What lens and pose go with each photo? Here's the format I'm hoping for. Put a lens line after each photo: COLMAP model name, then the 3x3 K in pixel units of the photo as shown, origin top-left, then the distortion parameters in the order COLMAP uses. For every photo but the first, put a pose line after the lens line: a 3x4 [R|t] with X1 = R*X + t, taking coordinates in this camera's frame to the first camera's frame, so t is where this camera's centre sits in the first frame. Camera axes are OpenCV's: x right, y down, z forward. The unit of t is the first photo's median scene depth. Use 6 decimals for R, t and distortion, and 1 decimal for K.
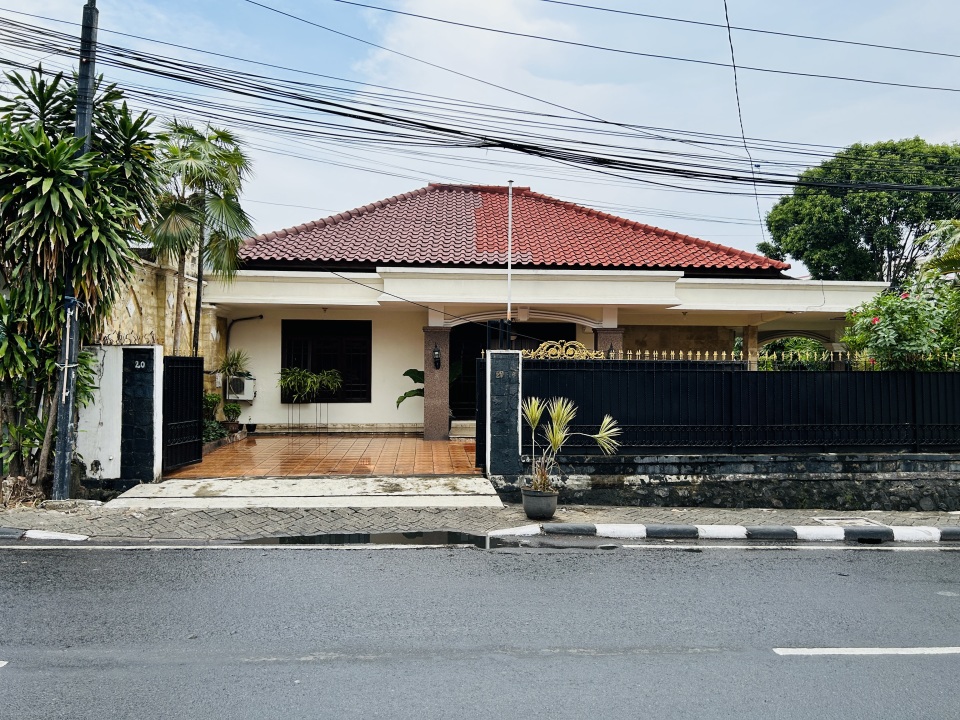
lens RADIAL K [[727.0, 0, 480.0], [0, 727.0, 360.0], [0, 0, 1]] dist [0.030556, -0.003420]
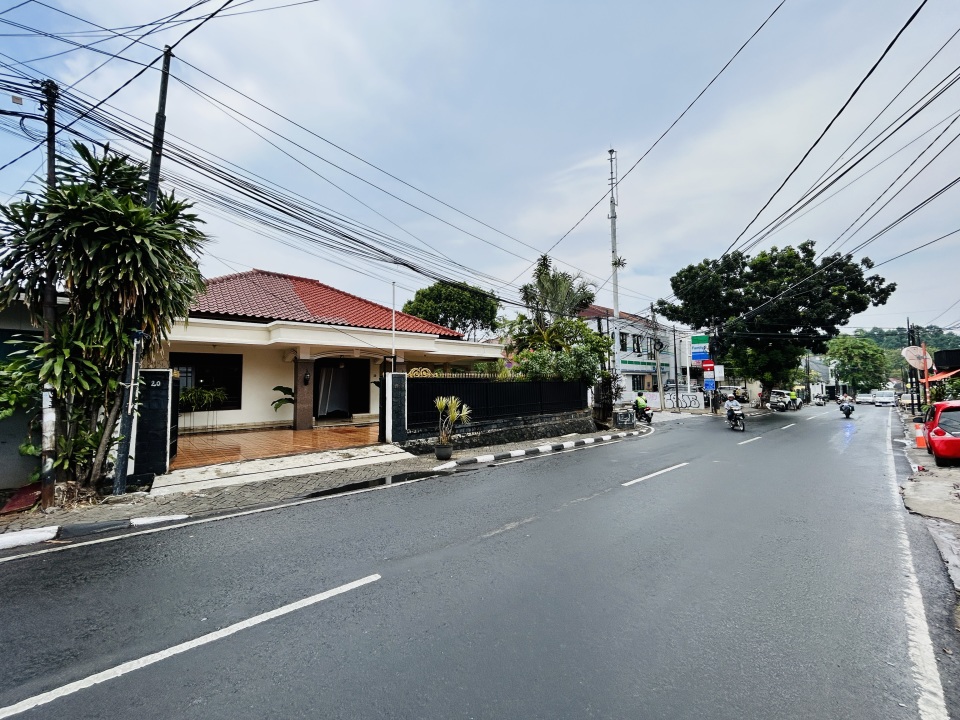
lens RADIAL K [[391.8, 0, 480.1], [0, 391.8, 359.1], [0, 0, 1]] dist [-0.000986, 0.000523]
pose [[0.789024, 0.021385, 0.613990, -0.407709], [0.013657, 0.998537, -0.052329, 0.006382], [-0.614210, 0.049674, 0.787577, 0.088791]]
